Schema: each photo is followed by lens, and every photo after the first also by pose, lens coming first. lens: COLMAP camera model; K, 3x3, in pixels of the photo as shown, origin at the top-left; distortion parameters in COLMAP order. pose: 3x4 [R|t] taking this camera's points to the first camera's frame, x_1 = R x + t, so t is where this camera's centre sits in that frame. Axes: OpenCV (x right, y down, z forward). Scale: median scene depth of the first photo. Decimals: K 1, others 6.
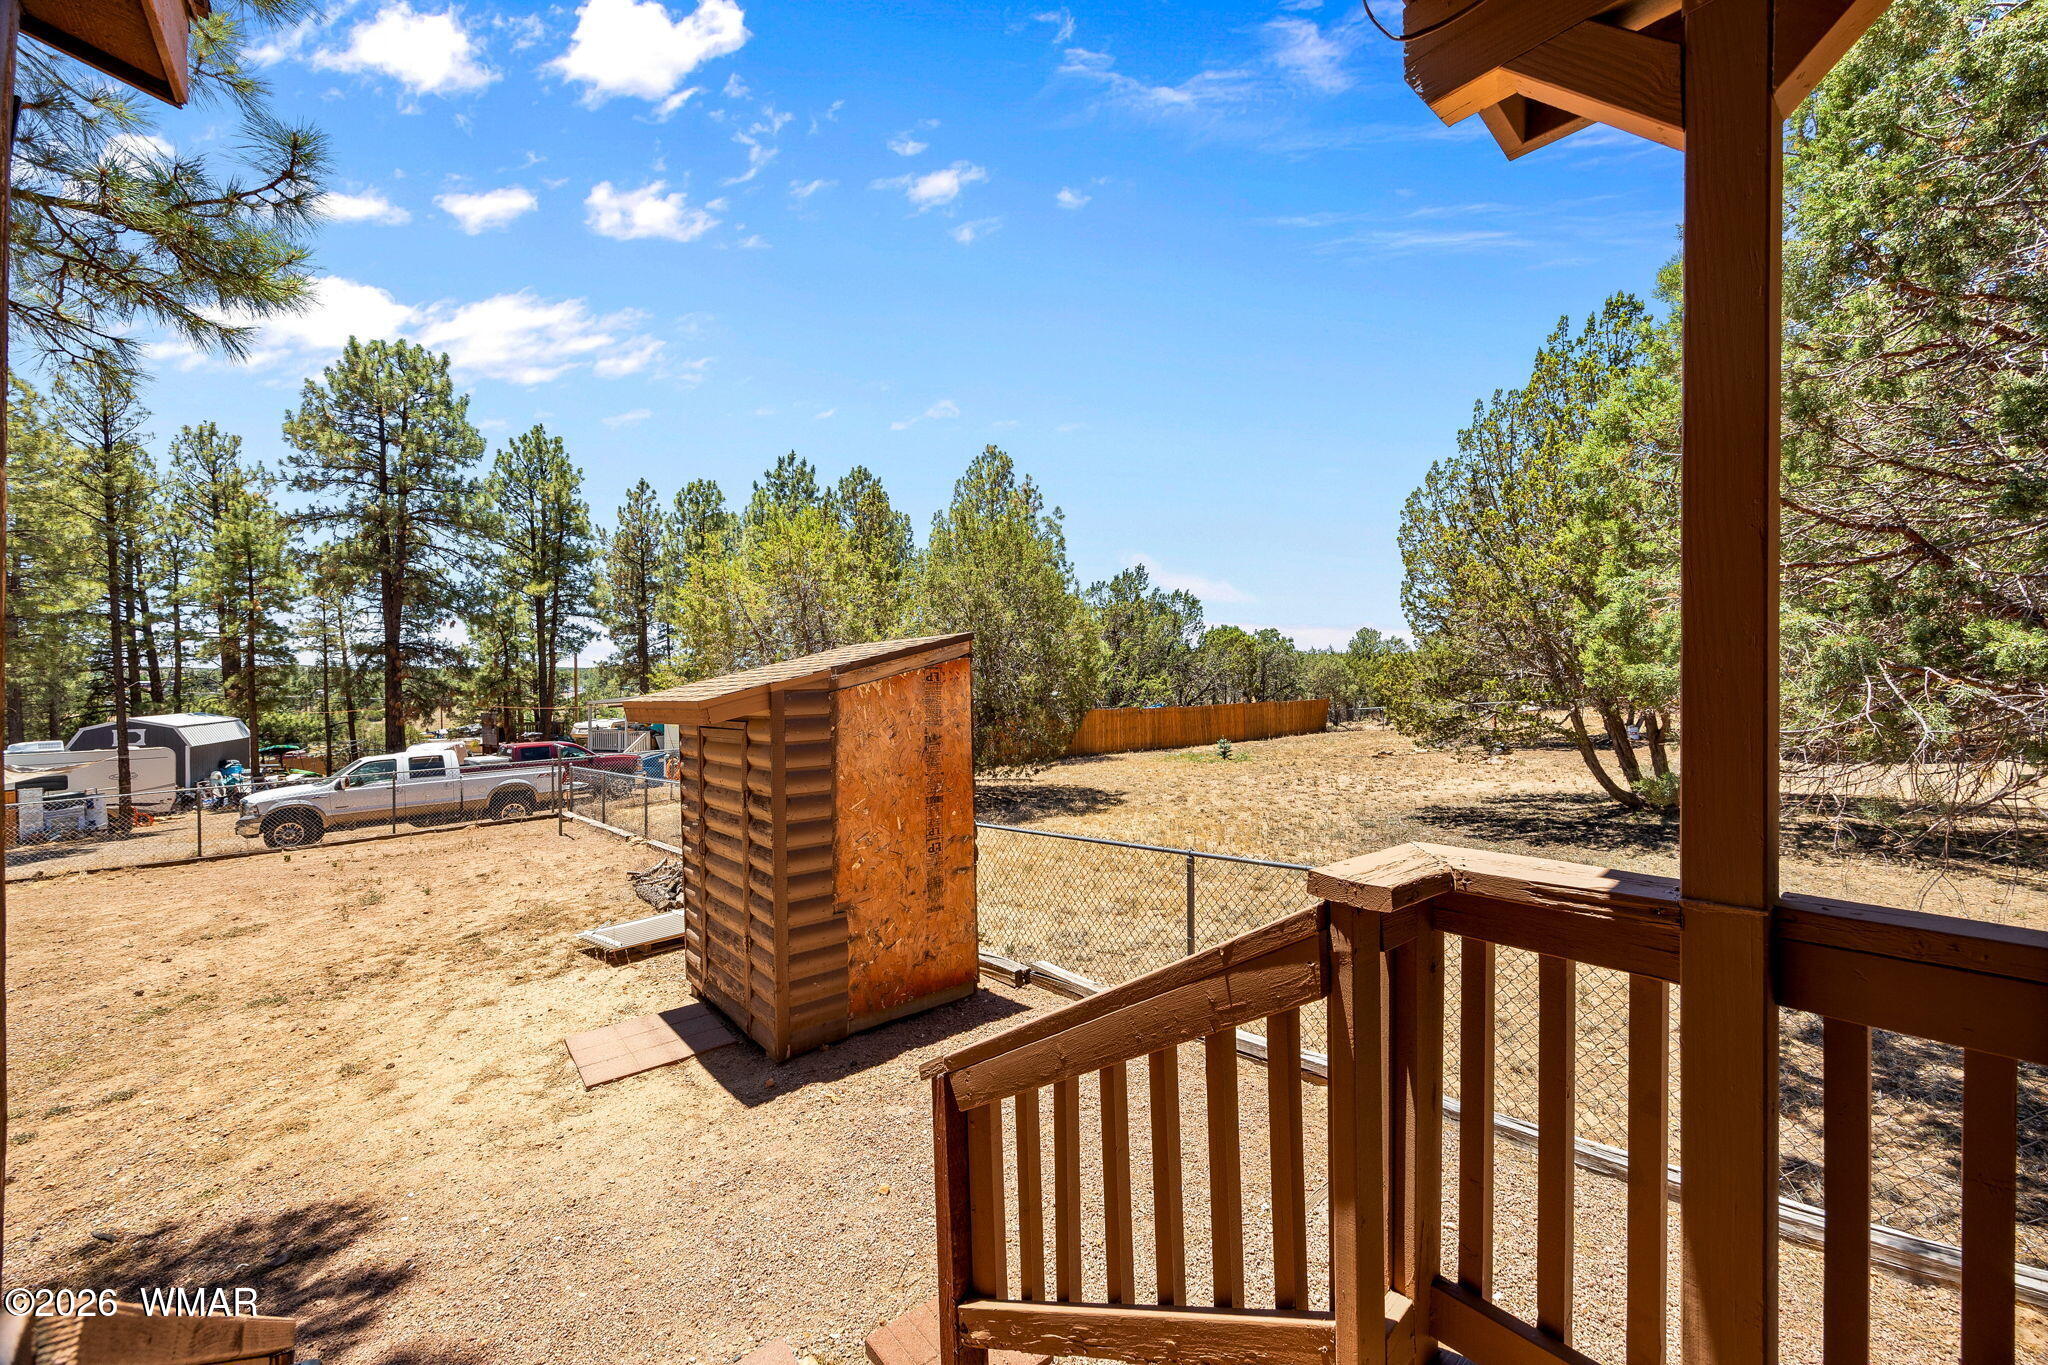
lens RADIAL K [[827.6, 0, 1027.9], [0, 827.6, 687.4], [0, 0, 1]] dist [-0.000237, -0.000093]
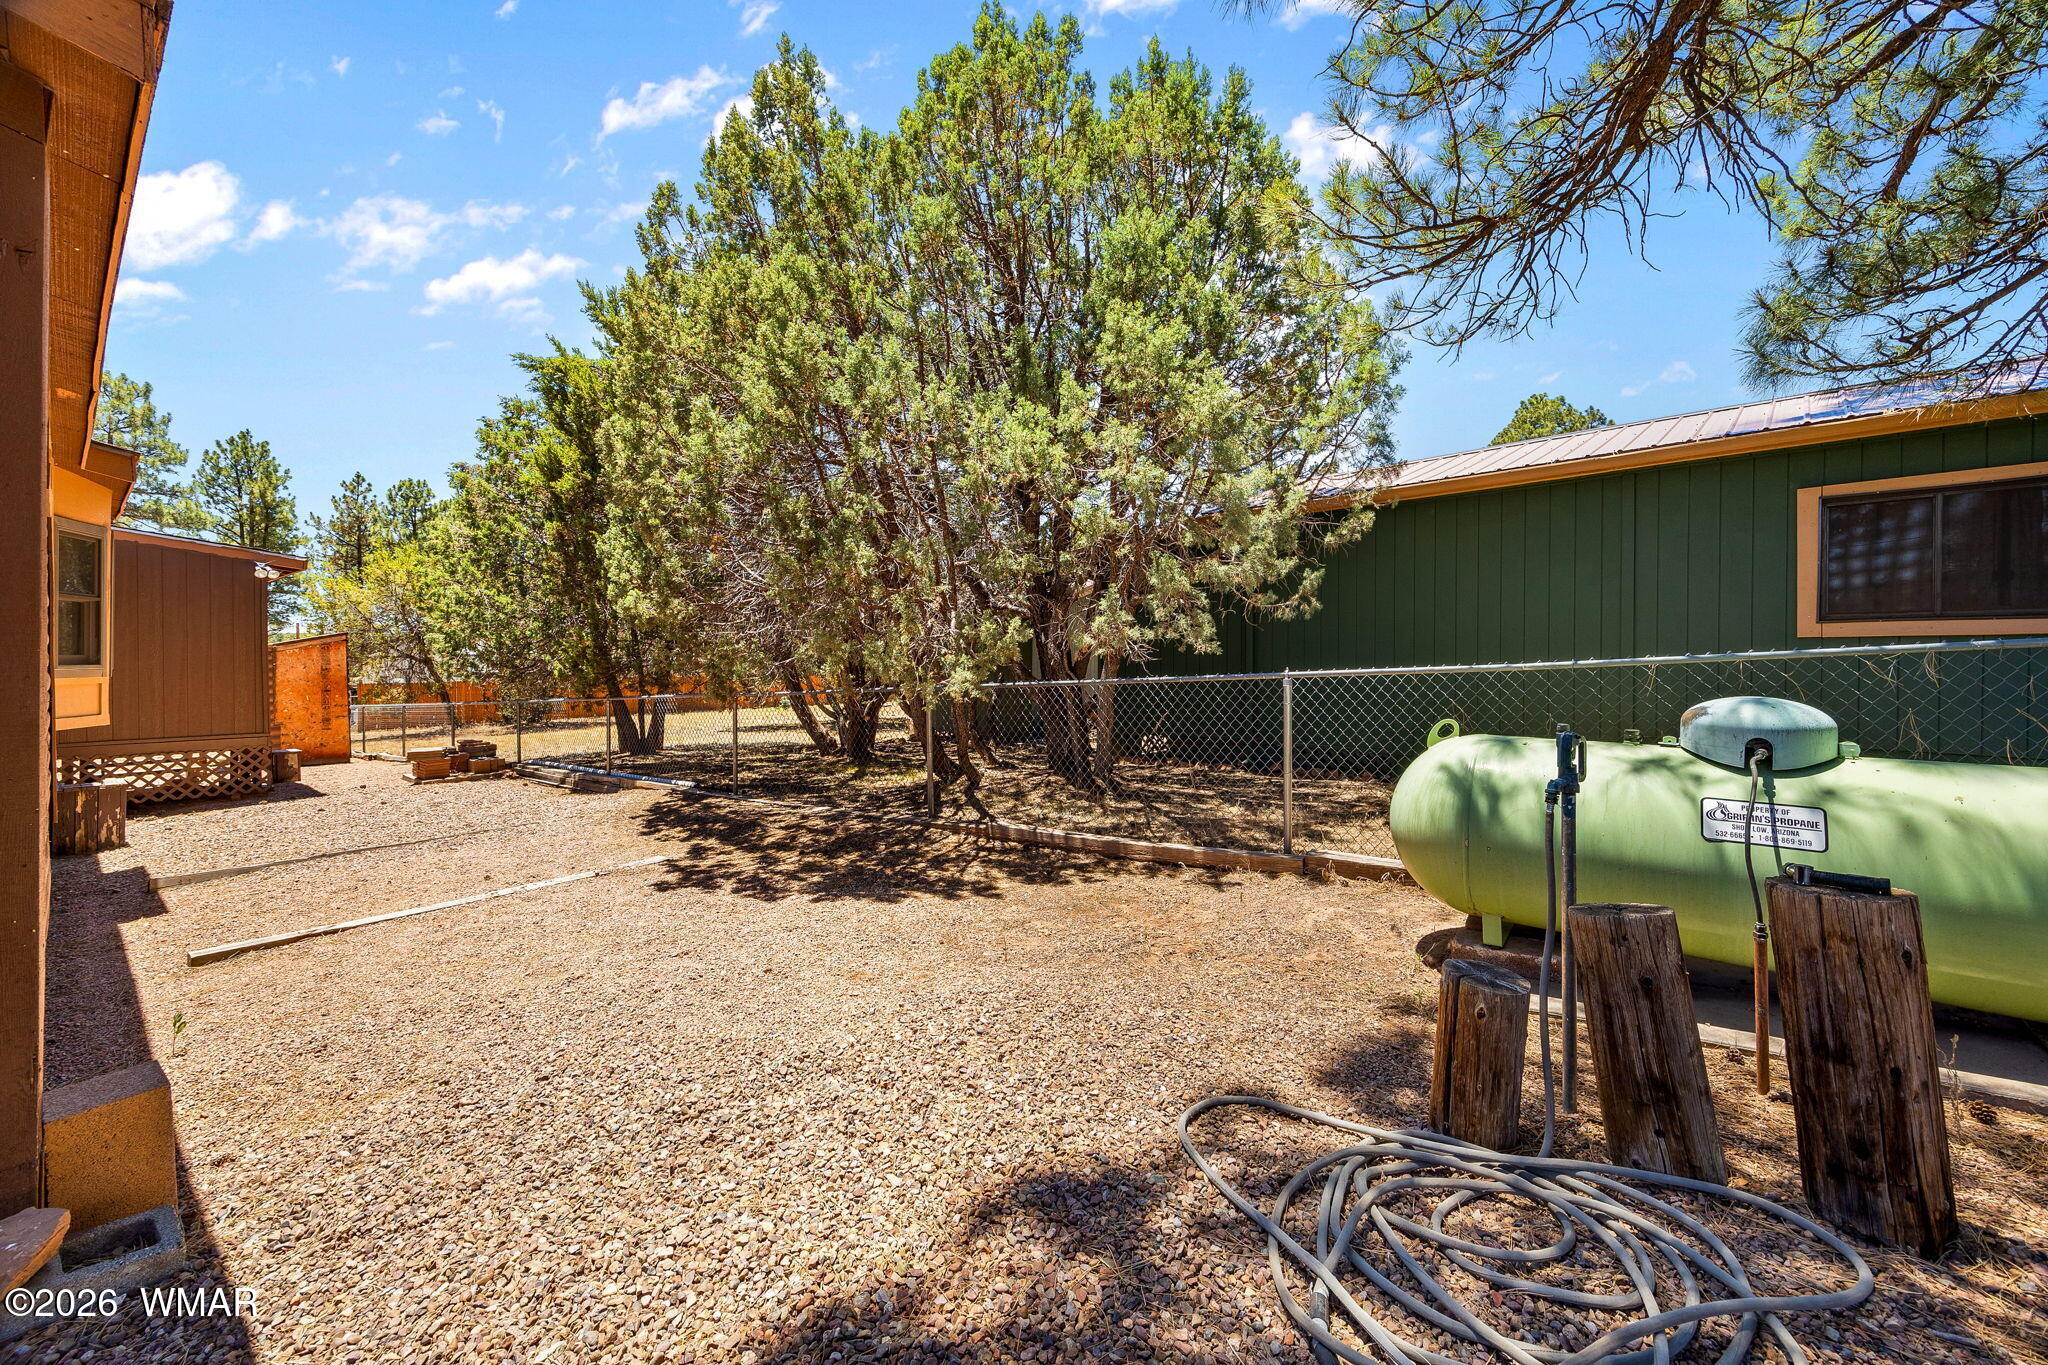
lens RADIAL K [[827.6, 0, 1021.3], [0, 827.6, 668.2], [0, 0, 1]] dist [-0.000237, -0.000093]
pose [[0.982519, 0.003013, 0.186140, 0.268385], [-0.004540, 0.999959, 0.007780, 0.003731], [-0.186109, -0.008489, 0.982492, -0.353697]]
